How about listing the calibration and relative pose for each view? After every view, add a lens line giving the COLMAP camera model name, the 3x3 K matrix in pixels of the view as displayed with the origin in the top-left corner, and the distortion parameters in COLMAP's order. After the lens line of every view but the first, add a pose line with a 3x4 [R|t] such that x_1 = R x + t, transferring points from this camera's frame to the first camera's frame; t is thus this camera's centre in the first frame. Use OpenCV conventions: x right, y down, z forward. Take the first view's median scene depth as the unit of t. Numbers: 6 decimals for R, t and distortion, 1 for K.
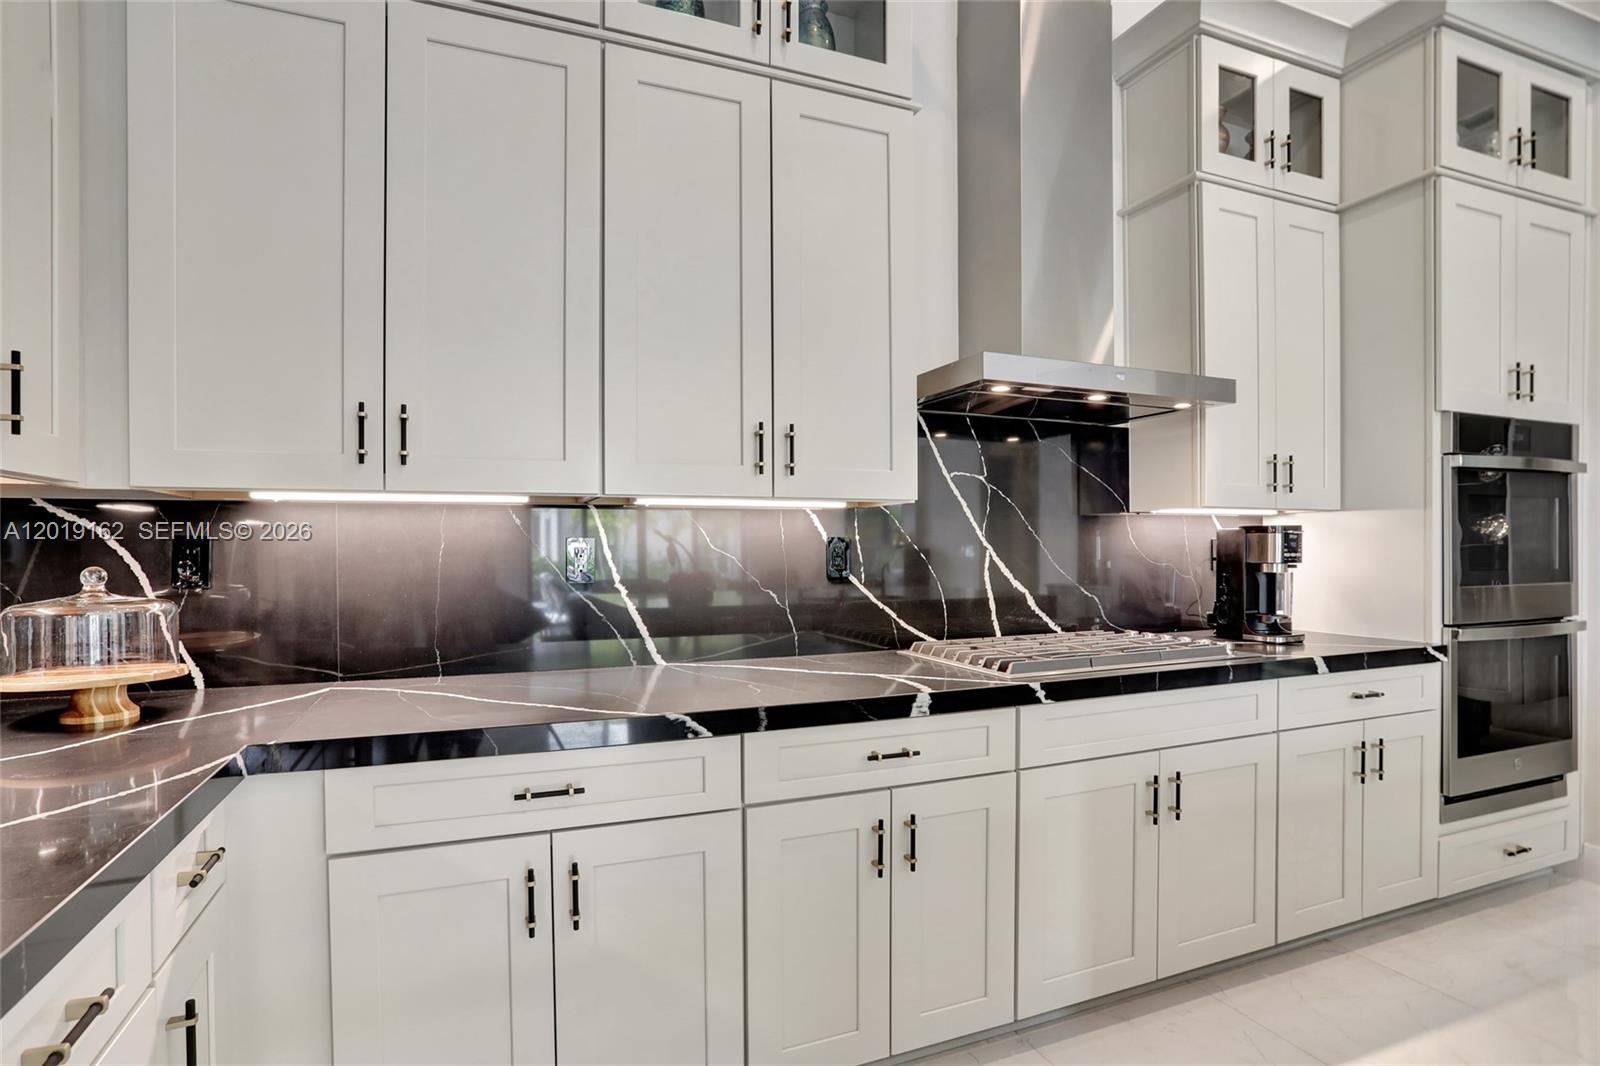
lens RADIAL K [[782.3, 0, 781.3], [0, 782.3, 545.3], [0, 0, 1]] dist [-0.051550, 0.016923]
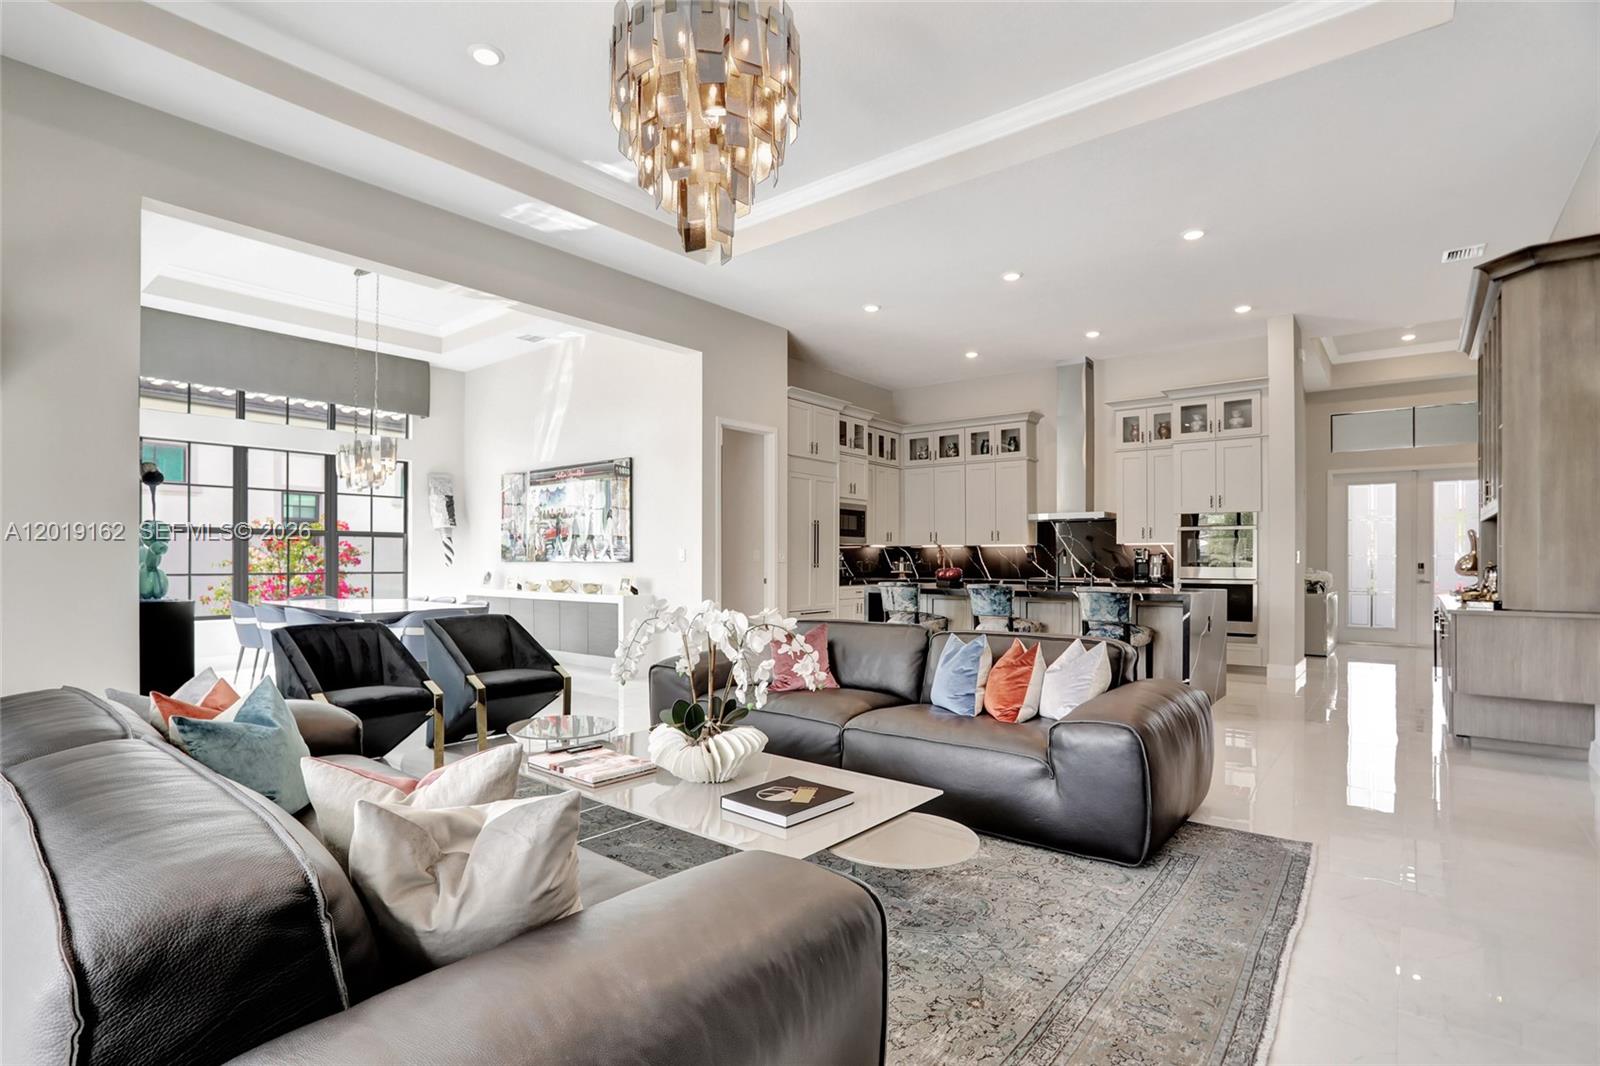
lens RADIAL K [[782.3, 0, 771.1], [0, 782.3, 549.7], [0, 0, 1]] dist [-0.051550, 0.016923]
pose [[0.485189, -0.004846, -0.874396, 2.878855], [-0.001097, 0.999980, -0.006151, 0.002115], [0.874409, 0.003944, 0.485174, -2.132425]]
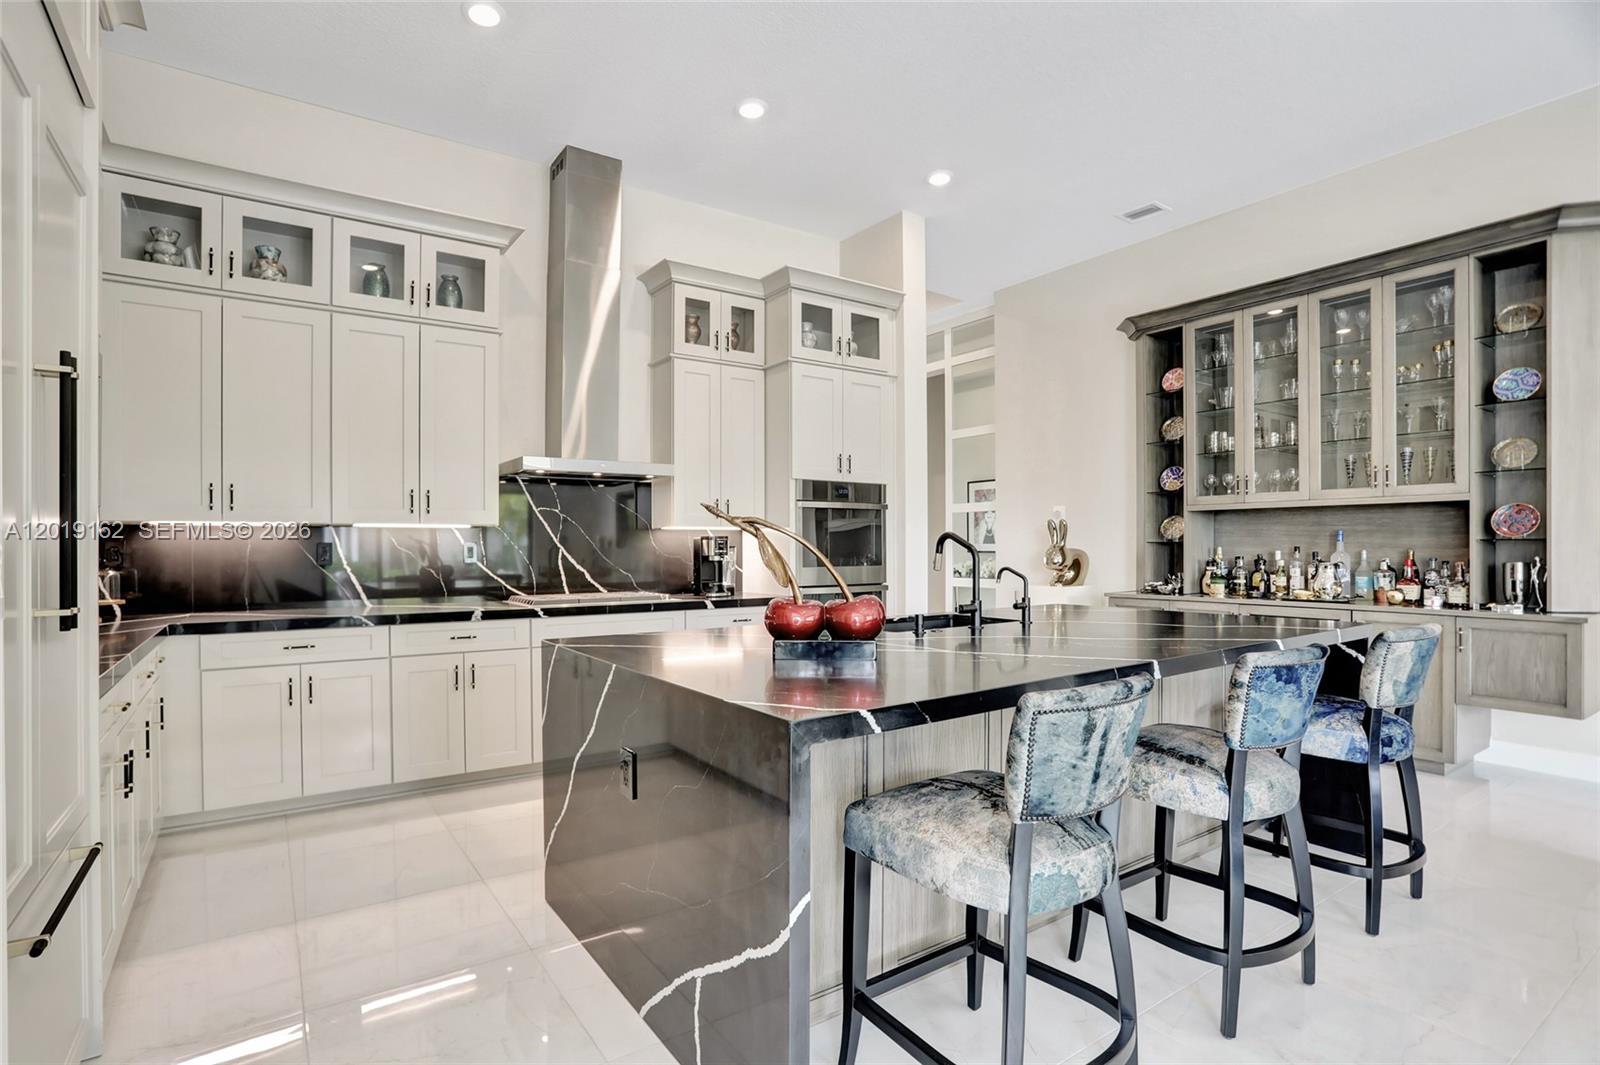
lens RADIAL K [[782.3, 0, 771.7], [0, 782.3, 539.9], [0, 0, 1]] dist [-0.051550, 0.016923]
pose [[0.977601, 0.002944, 0.210445, 0.370041], [-0.002190, 0.999990, -0.003816, -0.009211], [-0.210454, 0.003269, 0.977598, -0.965086]]
